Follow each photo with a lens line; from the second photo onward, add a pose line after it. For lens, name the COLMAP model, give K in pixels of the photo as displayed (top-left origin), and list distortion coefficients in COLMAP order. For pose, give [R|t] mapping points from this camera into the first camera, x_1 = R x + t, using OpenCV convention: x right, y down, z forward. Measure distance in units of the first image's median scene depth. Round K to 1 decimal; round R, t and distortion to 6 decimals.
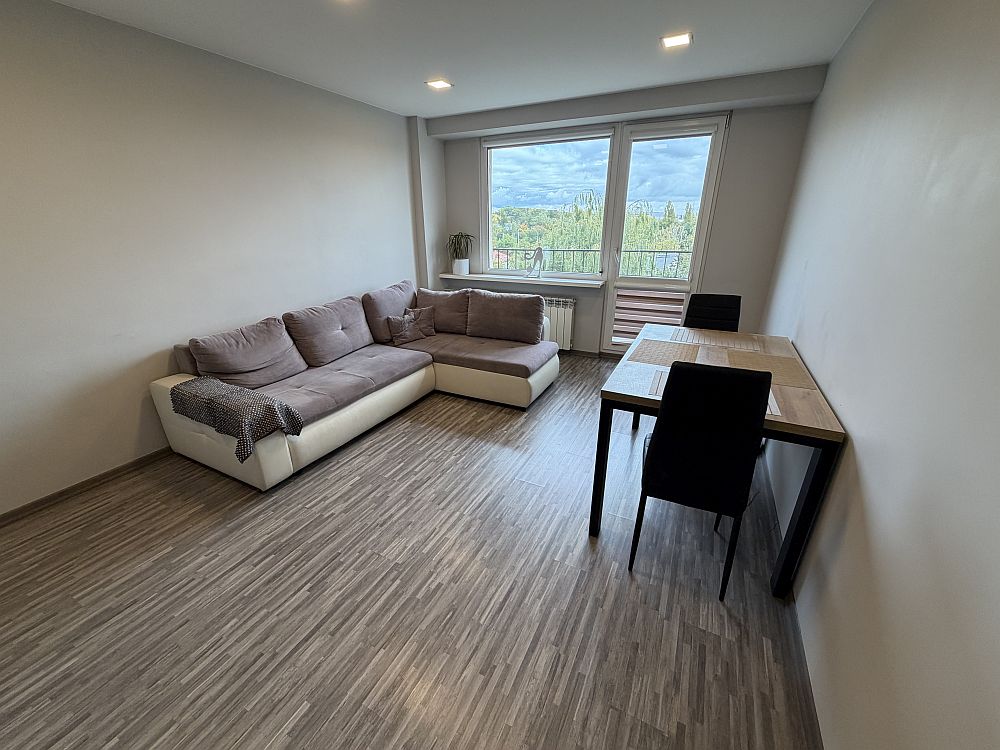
lens RADIAL K [[398.8, 0, 494.2], [0, 398.8, 375.9], [0, 0, 1]] dist [-0.001711, 0.001174]
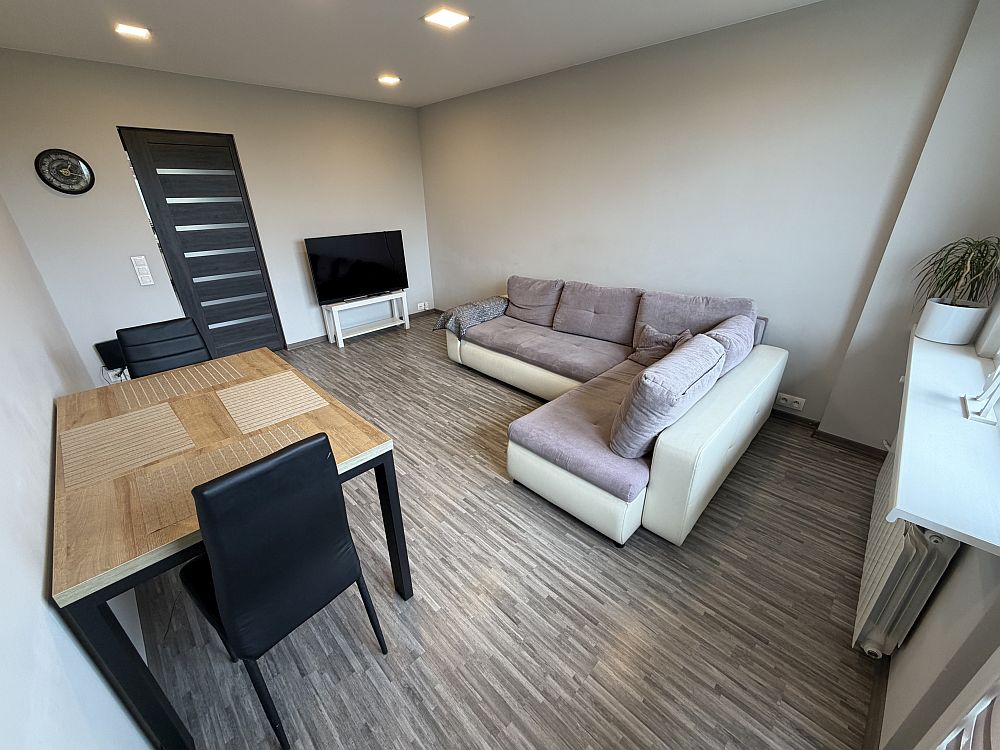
lens RADIAL K [[398.8, 0, 494.2], [0, 398.8, 372.8], [0, 0, 1]] dist [-0.001711, 0.001174]
pose [[-0.303847, 0.377212, -0.874865, 0.728799], [-0.355010, 0.807319, 0.471386, -0.442533], [0.884107, 0.453815, -0.111387, 1.128681]]
